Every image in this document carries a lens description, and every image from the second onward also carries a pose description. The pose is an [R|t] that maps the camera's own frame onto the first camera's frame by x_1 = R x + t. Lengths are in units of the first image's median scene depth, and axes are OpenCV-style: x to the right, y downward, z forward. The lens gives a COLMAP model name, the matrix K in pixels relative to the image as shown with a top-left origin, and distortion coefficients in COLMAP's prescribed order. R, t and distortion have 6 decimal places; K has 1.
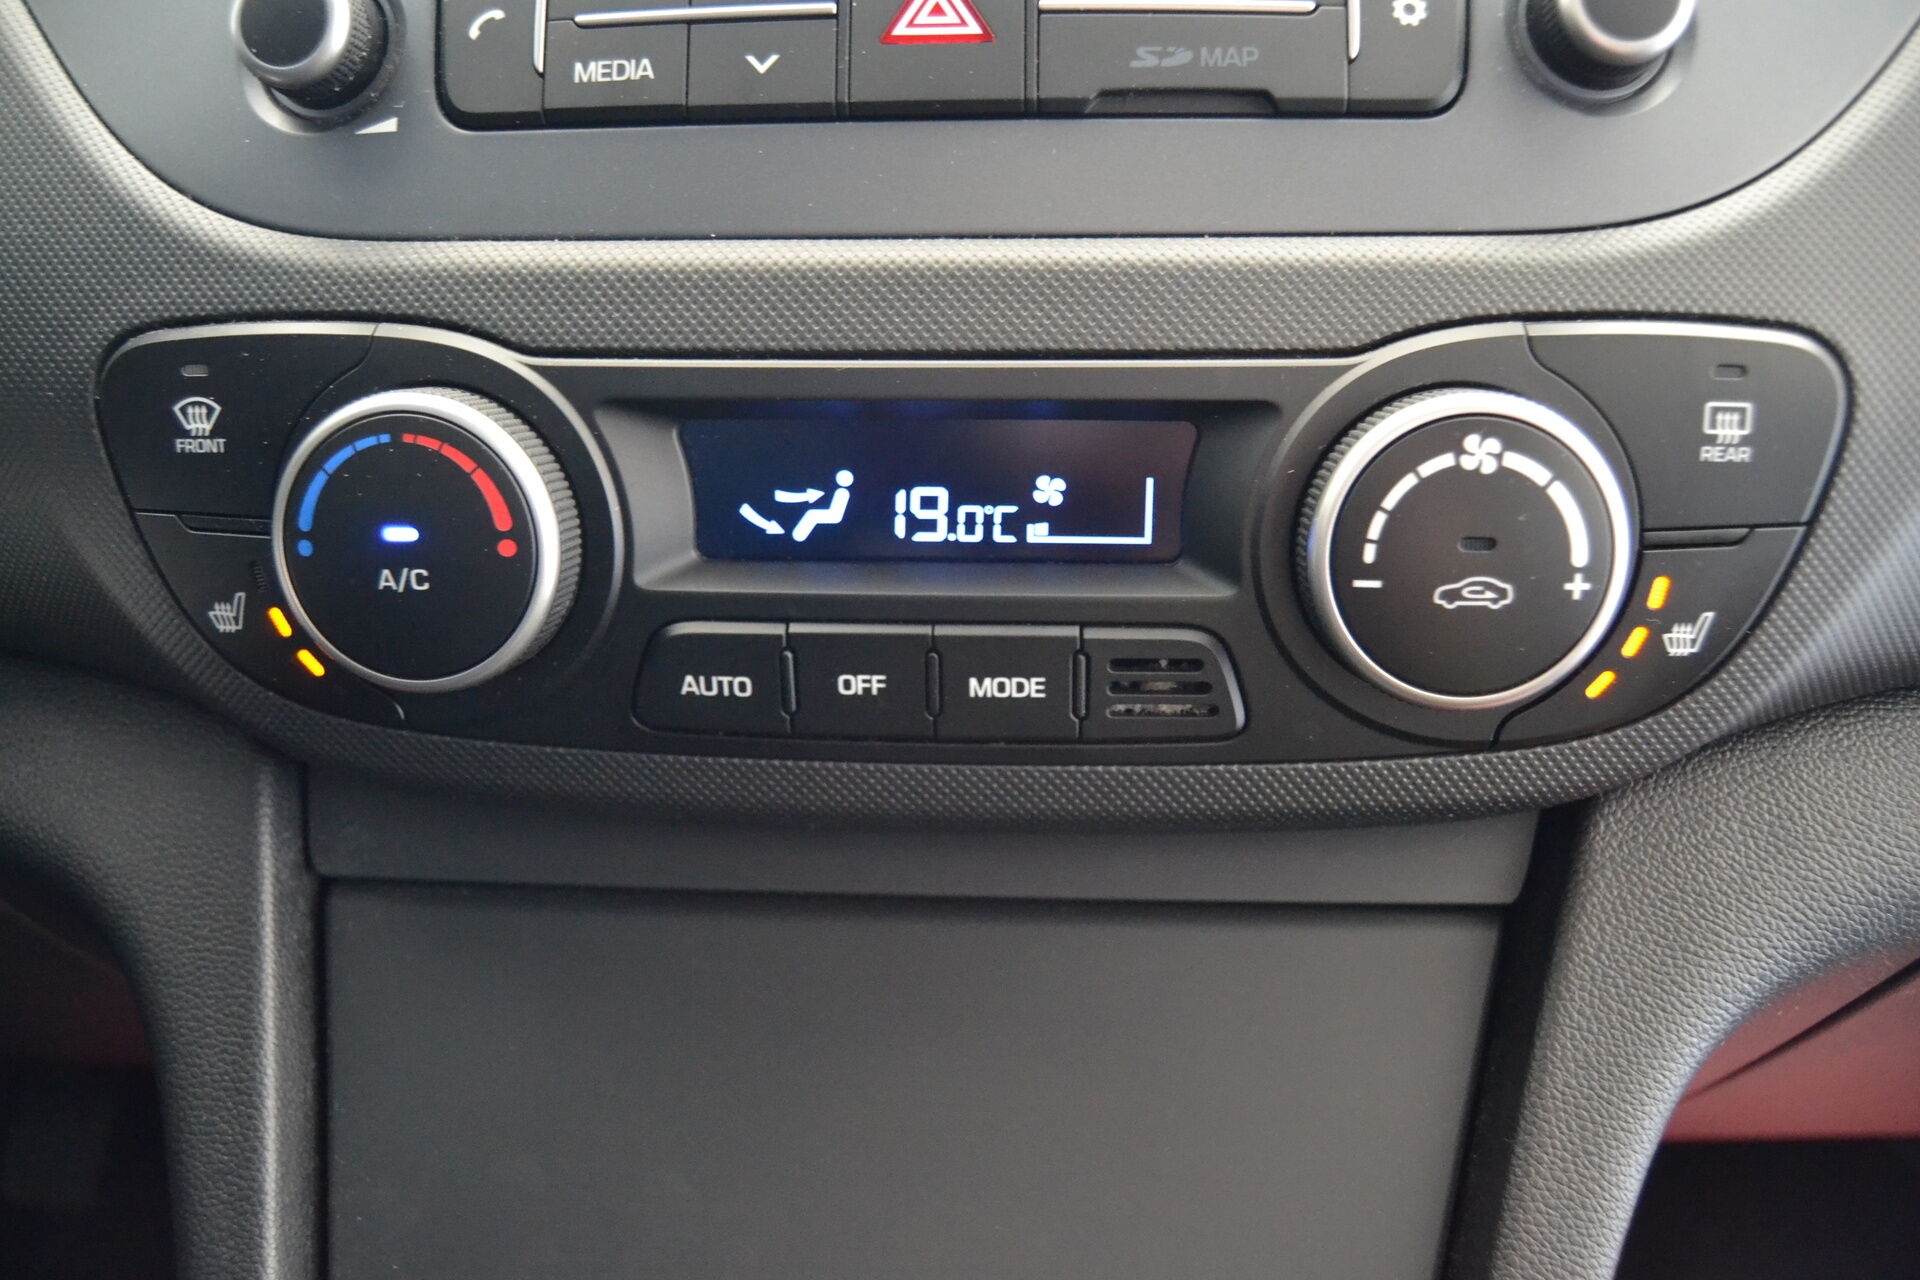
lens RADIAL K [[1487.8, 0, 938.5], [0, 1487.8, 629.0], [0, 0, 1]] dist [-0.092077, 0.021216]
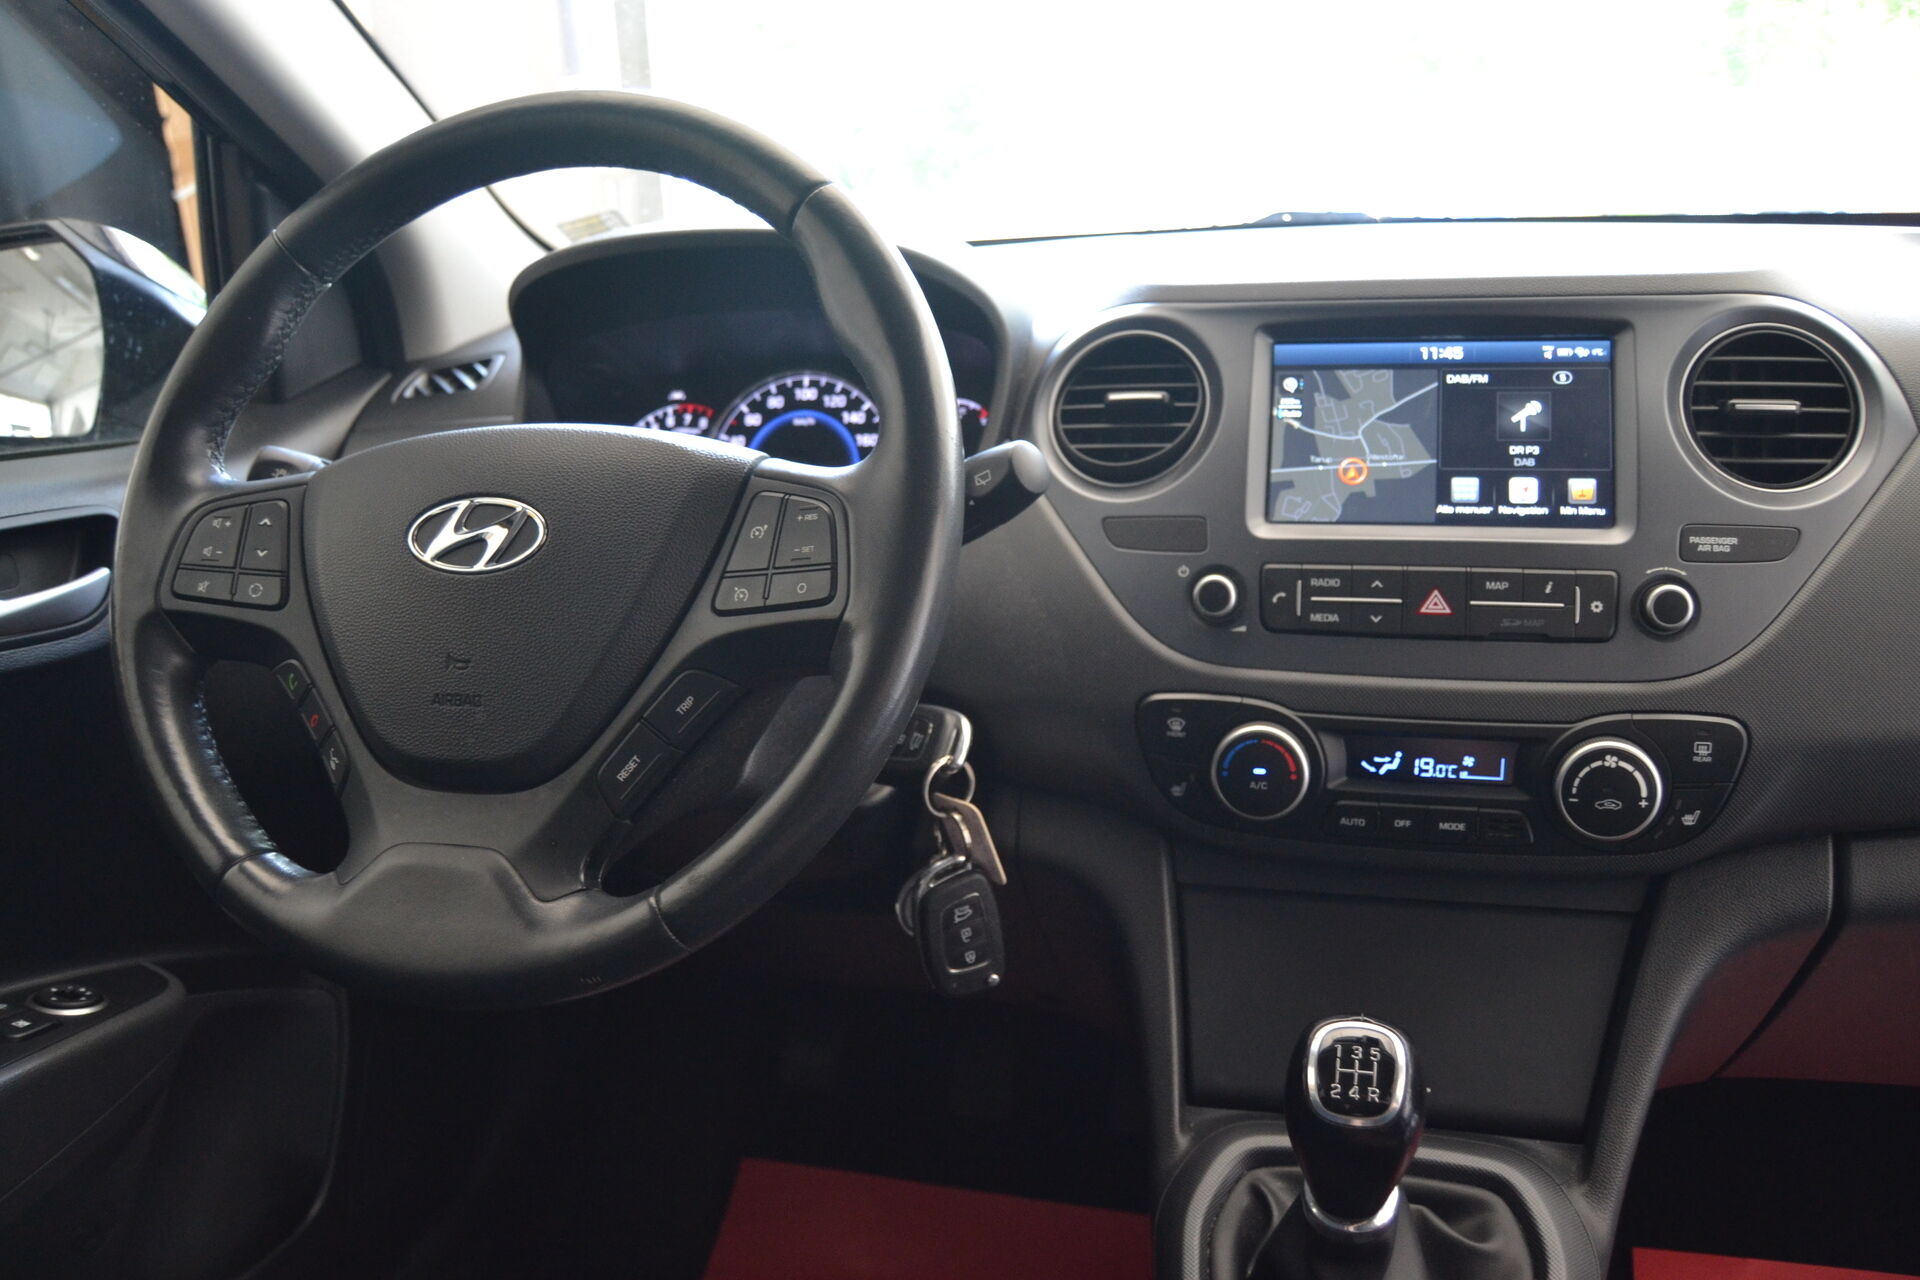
lens RADIAL K [[1487.8, 0, 959.5], [0, 1487.8, 648.5], [0, 0, 1]] dist [-0.092077, 0.021216]
pose [[0.980105, 0.024355, -0.196980, -0.358780], [-0.031515, 0.998948, -0.033298, -0.192340], [0.195962, 0.038843, 0.979842, -2.156826]]
